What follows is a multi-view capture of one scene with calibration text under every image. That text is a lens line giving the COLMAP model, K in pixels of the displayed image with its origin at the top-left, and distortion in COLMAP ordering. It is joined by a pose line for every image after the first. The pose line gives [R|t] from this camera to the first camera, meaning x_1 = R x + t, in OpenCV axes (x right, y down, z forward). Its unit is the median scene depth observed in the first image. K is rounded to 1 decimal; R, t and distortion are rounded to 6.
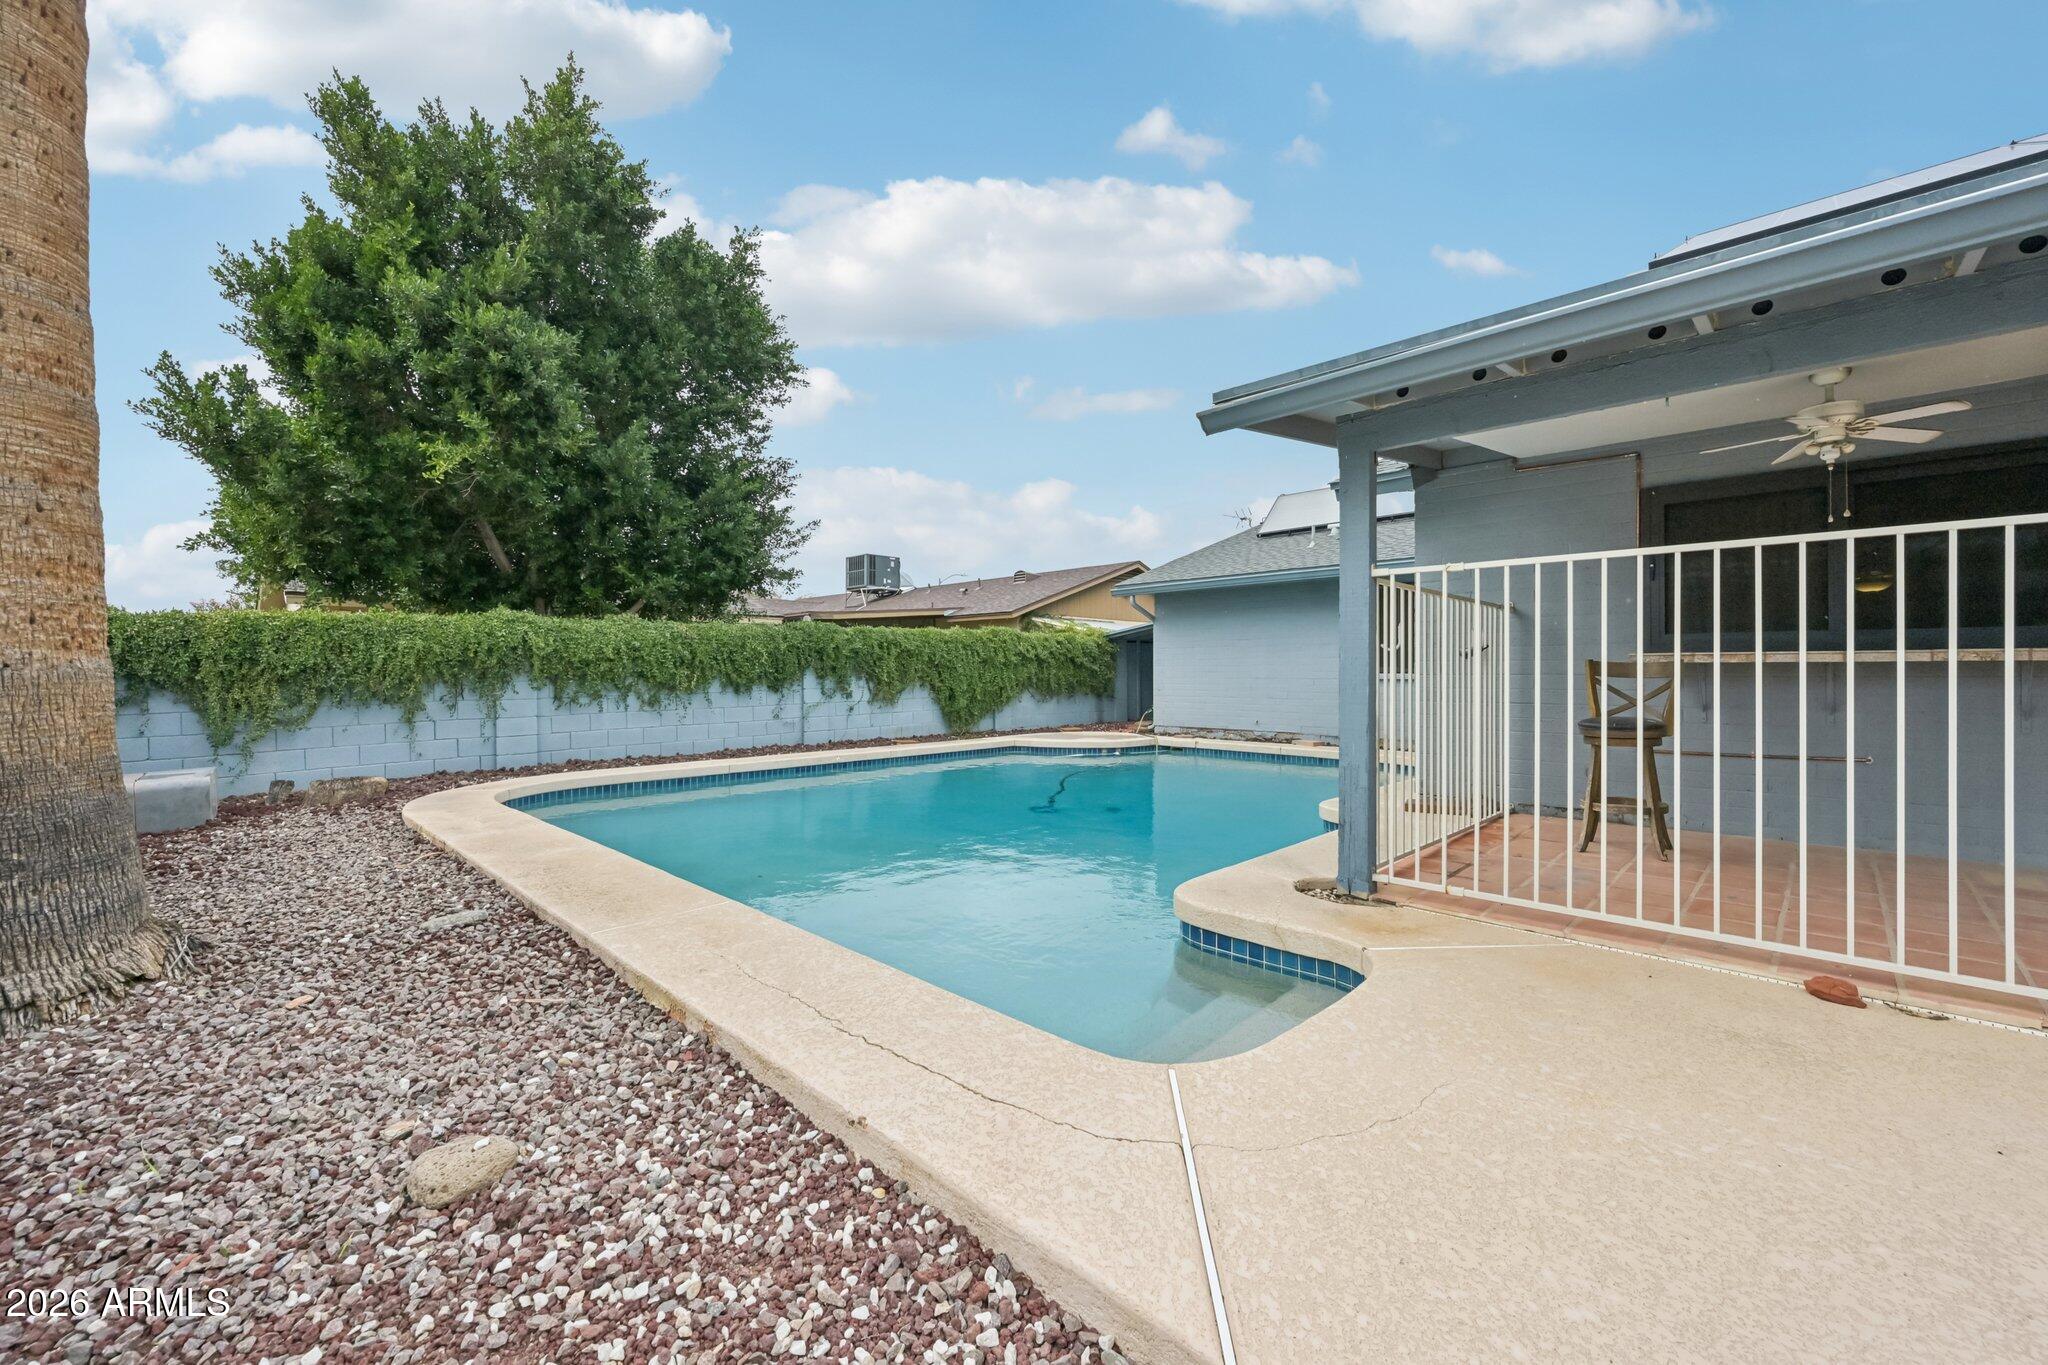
lens RADIAL K [[811.0, 0, 1021.1], [0, 811.0, 672.2], [0, 0, 1]] dist [0.001502, -0.000047]
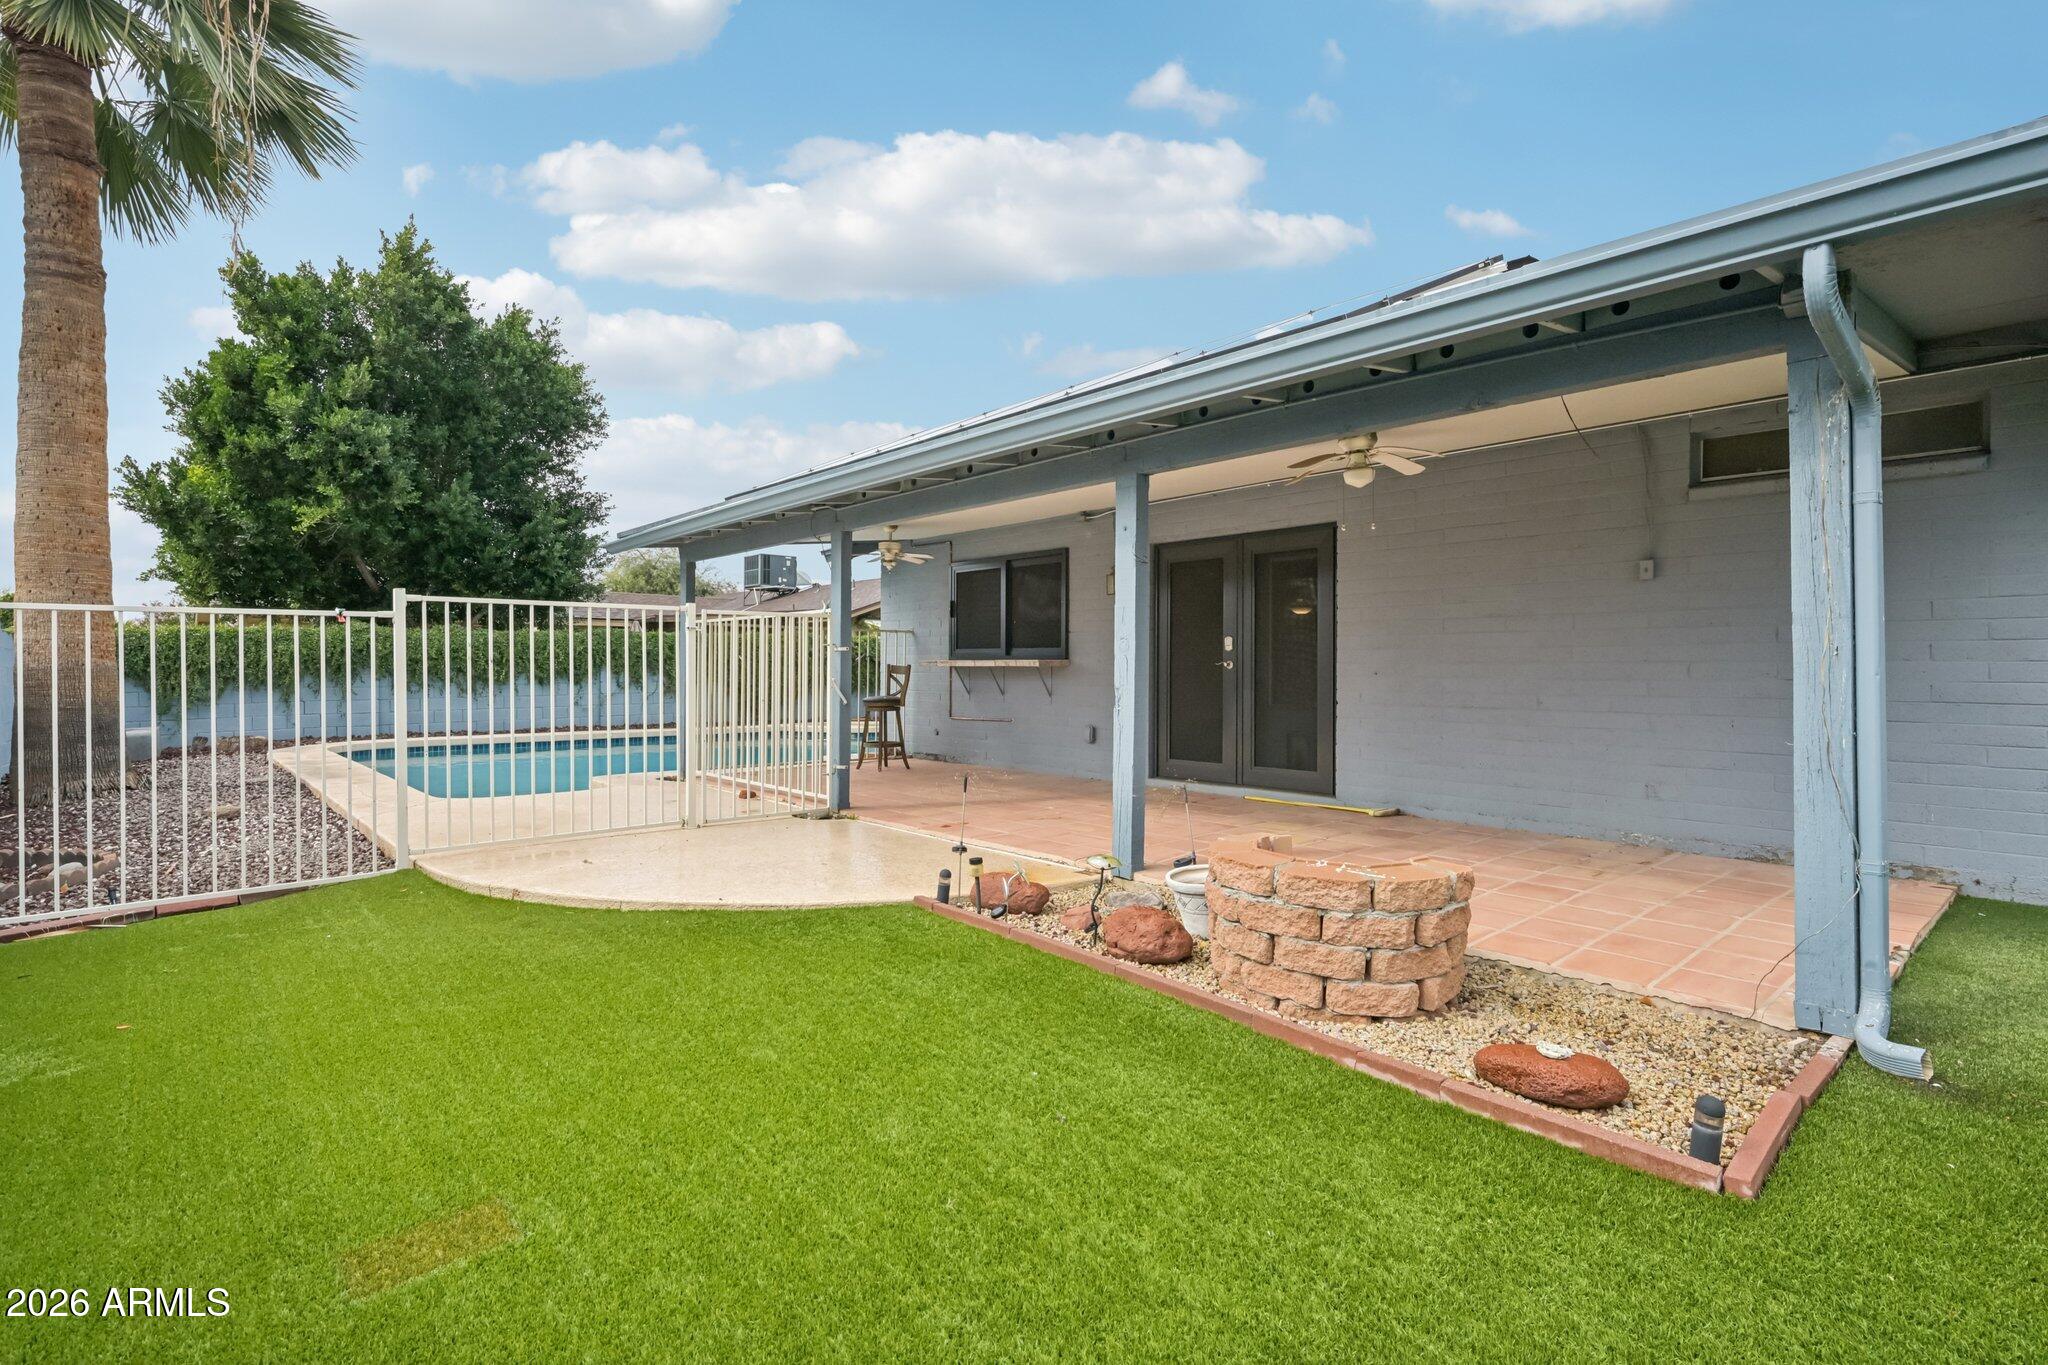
lens RADIAL K [[975.8, 0, 1050.1], [0, 975.8, 687.9], [0, 0, 1]] dist [-0.041715, 0.020228]
pose [[0.999069, 0.008376, -0.042316, 0.624541], [-0.007553, 0.999780, 0.019577, -0.005788], [0.042471, -0.019240, 0.998912, -0.598139]]
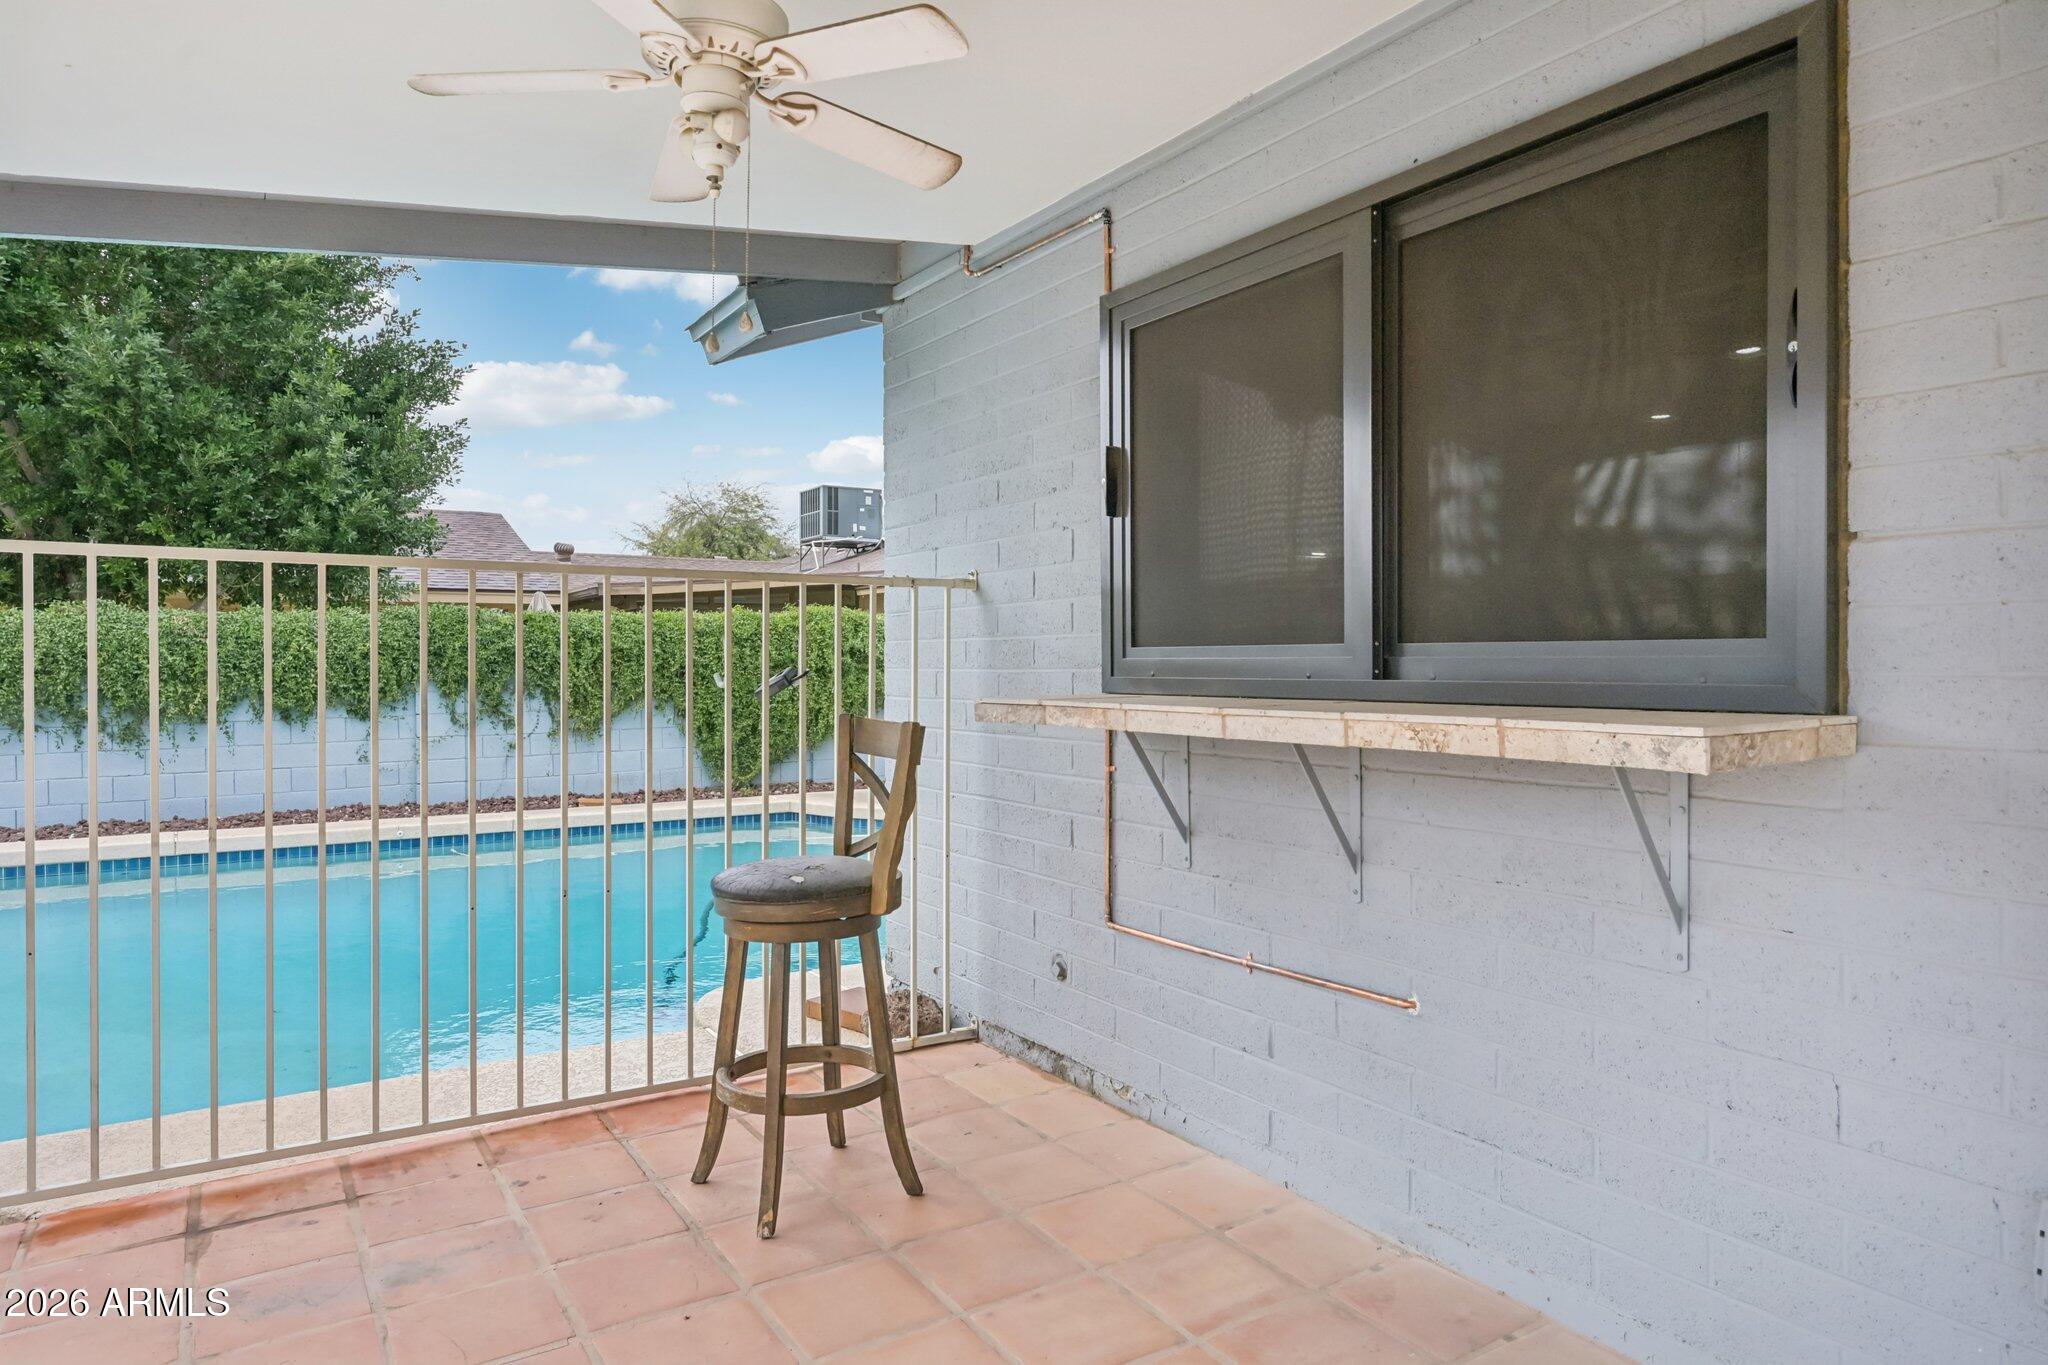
lens RADIAL K [[1261.1, 0, 1025.1], [0, 1261.1, 669.5], [0, 0, 1]] dist [-0.000011, 0.000704]
pose [[0.972694, 0.001128, -0.232090, 0.514583], [0.000557, 0.999974, 0.007191, -0.025268], [0.232092, -0.007123, 0.972668, 0.219250]]
